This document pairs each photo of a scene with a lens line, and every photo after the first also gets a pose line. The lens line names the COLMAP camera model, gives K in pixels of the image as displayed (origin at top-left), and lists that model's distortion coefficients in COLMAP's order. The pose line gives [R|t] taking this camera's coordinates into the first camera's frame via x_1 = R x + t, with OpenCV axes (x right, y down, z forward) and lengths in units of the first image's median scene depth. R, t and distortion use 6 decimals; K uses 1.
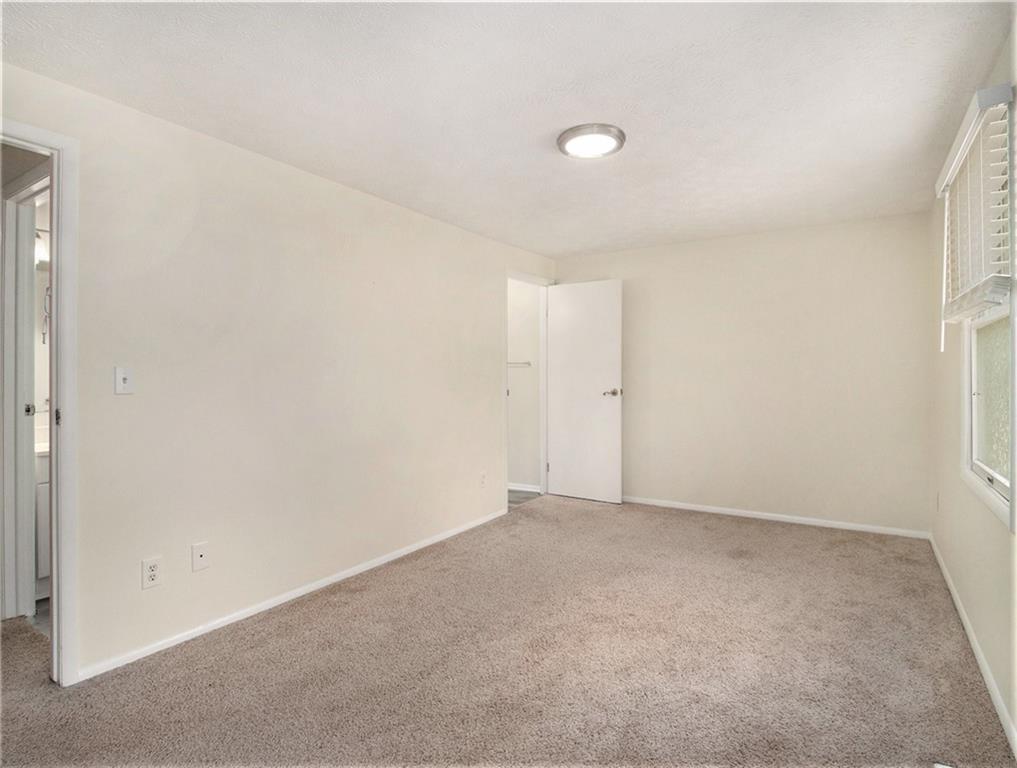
lens RADIAL K [[529.6, 0, 510.4], [0, 529.6, 381.8], [0, 0, 1]] dist [-0.008606, -0.006006]
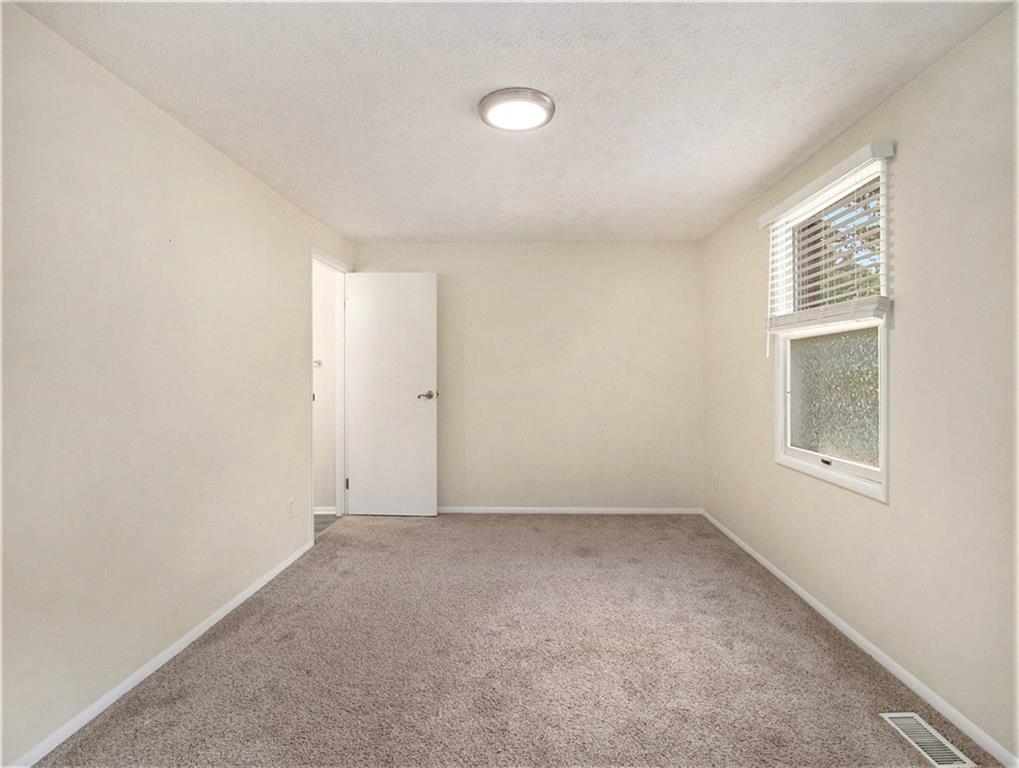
lens RADIAL K [[544.1, 0, 508.7], [0, 544.1, 378.3], [0, 0, 1]] dist [-0.011322, -0.005695]
pose [[0.868244, -0.002461, 0.496131, -0.205872], [0.006360, 0.999961, -0.006170, -0.003014], [-0.496096, 0.008512, 0.868226, 0.154548]]
